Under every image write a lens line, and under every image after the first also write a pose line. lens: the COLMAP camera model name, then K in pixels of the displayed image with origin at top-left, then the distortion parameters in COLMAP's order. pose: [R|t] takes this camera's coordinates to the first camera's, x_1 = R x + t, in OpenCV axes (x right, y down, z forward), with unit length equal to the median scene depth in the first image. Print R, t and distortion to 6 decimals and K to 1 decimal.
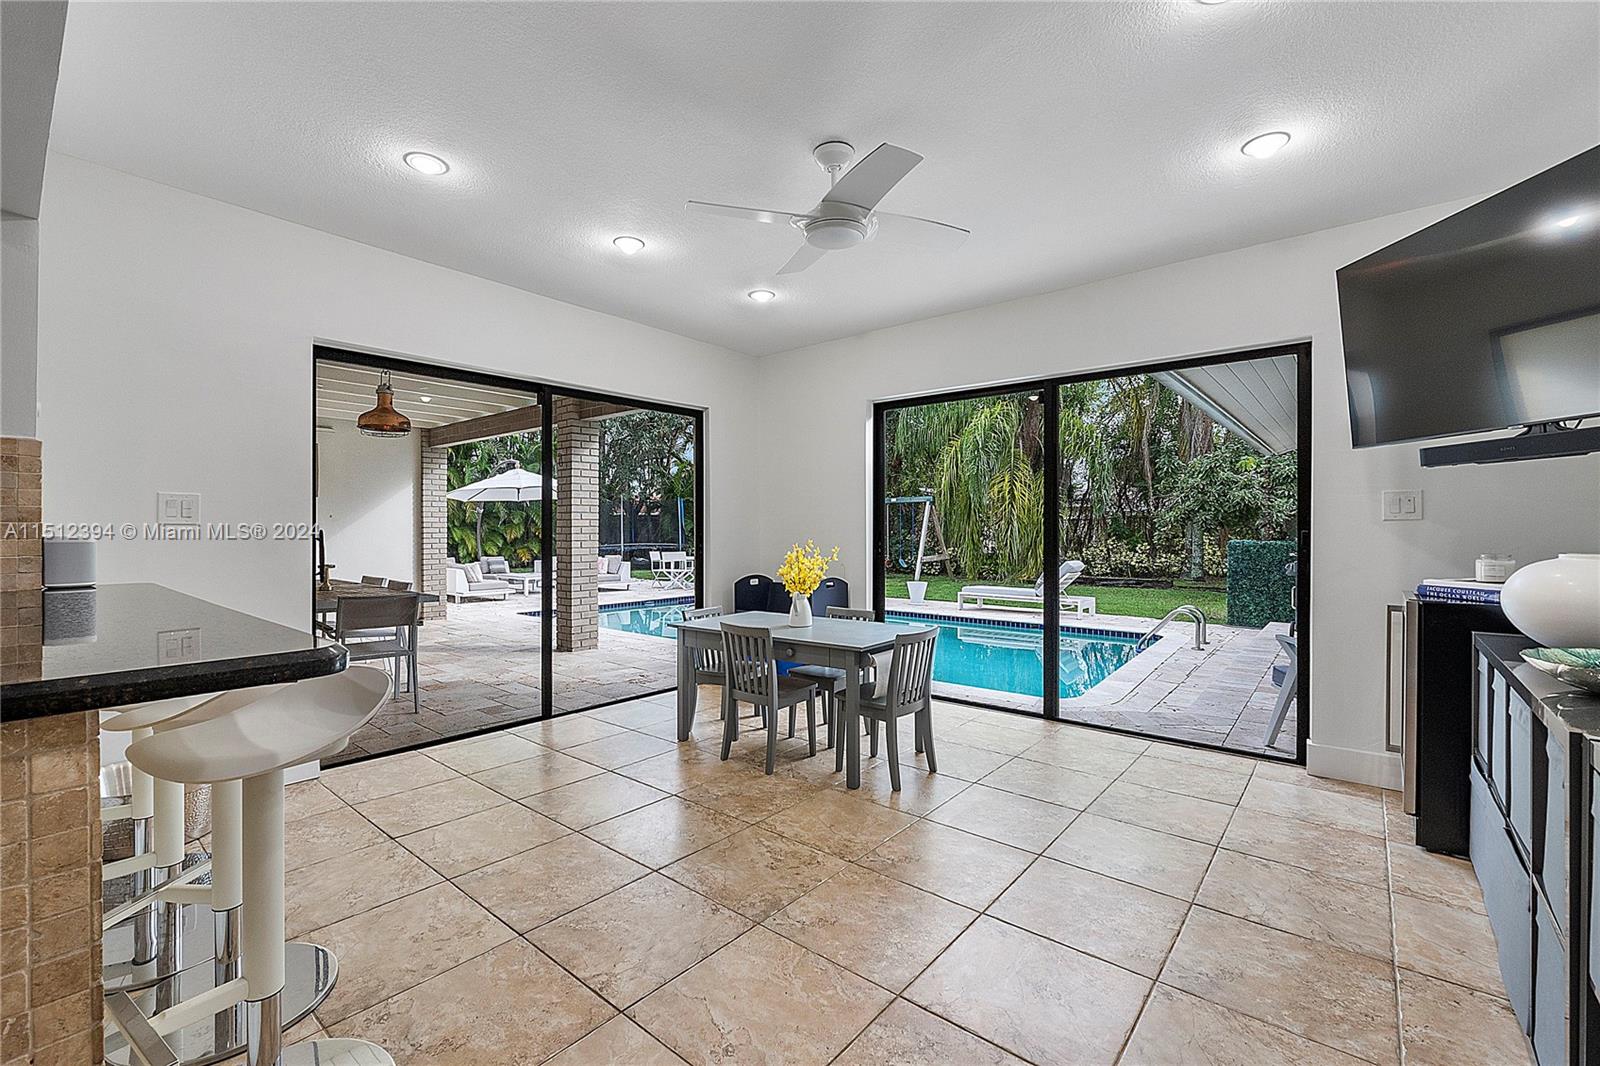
lens RADIAL K [[682.3, 0, 840.0], [0, 682.3, 533.0], [0, 0, 1]] dist [-0.004418, -0.000358]
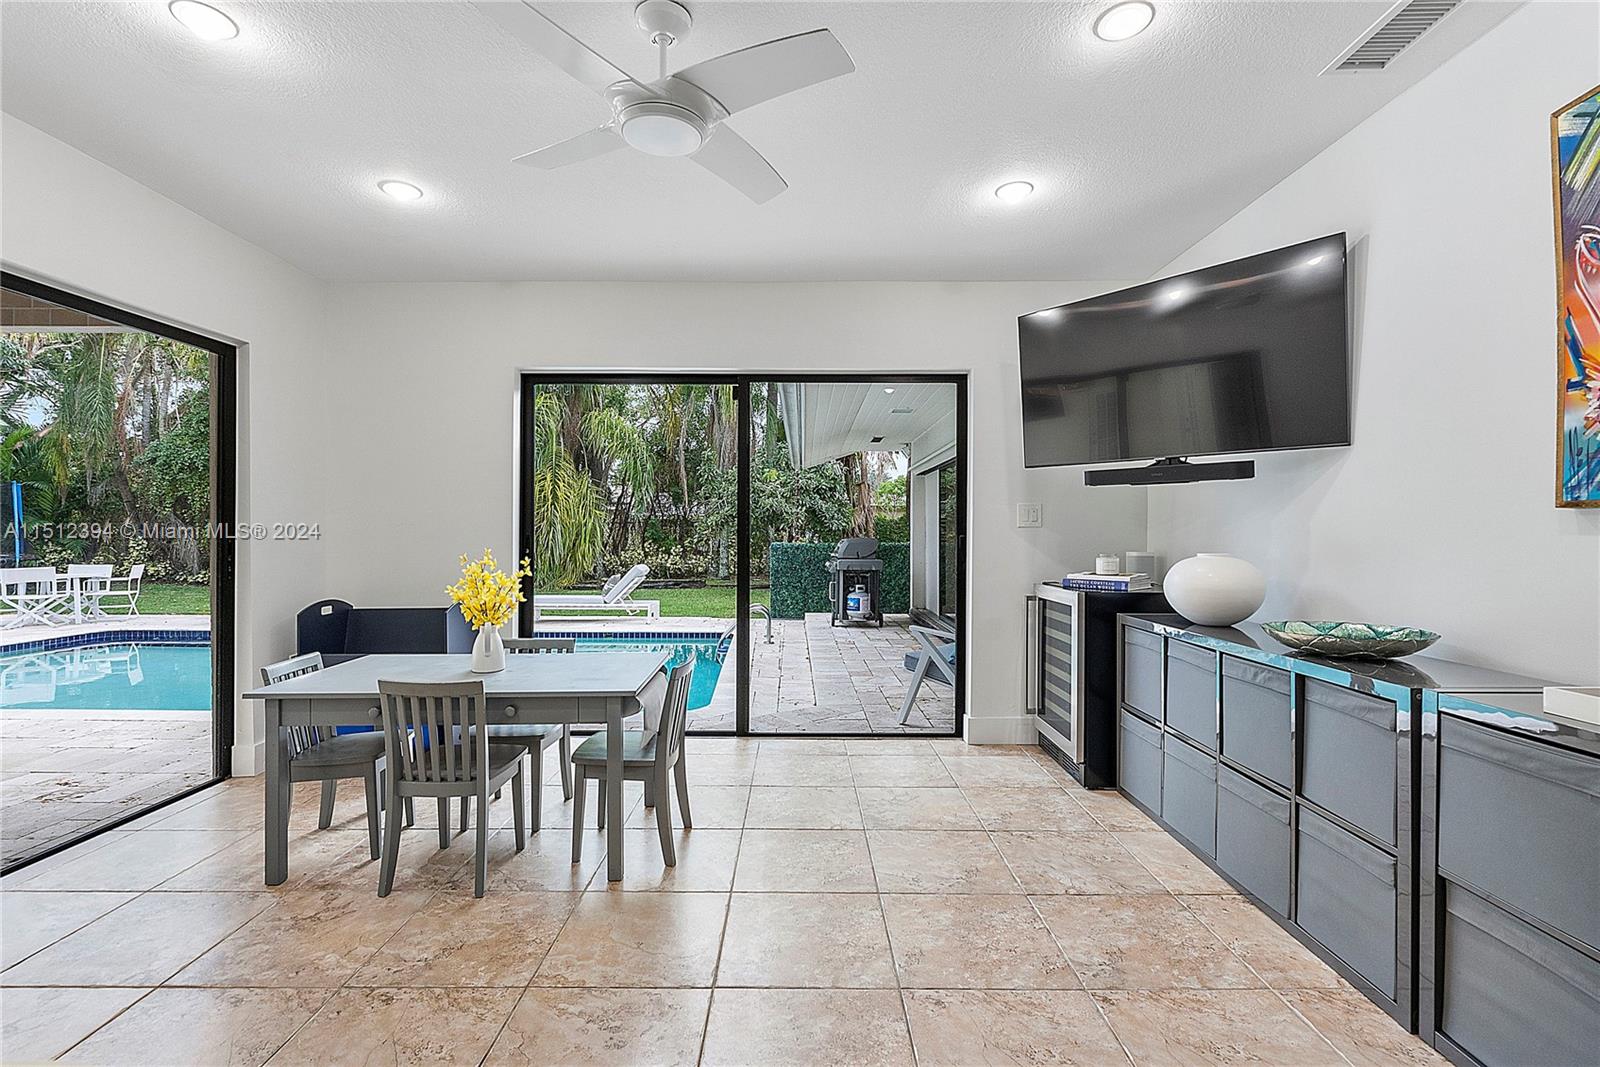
lens RADIAL K [[682.3, 0, 800.9], [0, 682.3, 534.1], [0, 0, 1]] dist [-0.004418, -0.000358]
pose [[0.782869, 0.000476, 0.622187, -0.211332], [0.000770, 0.999998, -0.001734, -0.003186], [-0.622187, 0.001837, 0.782867, 0.209755]]
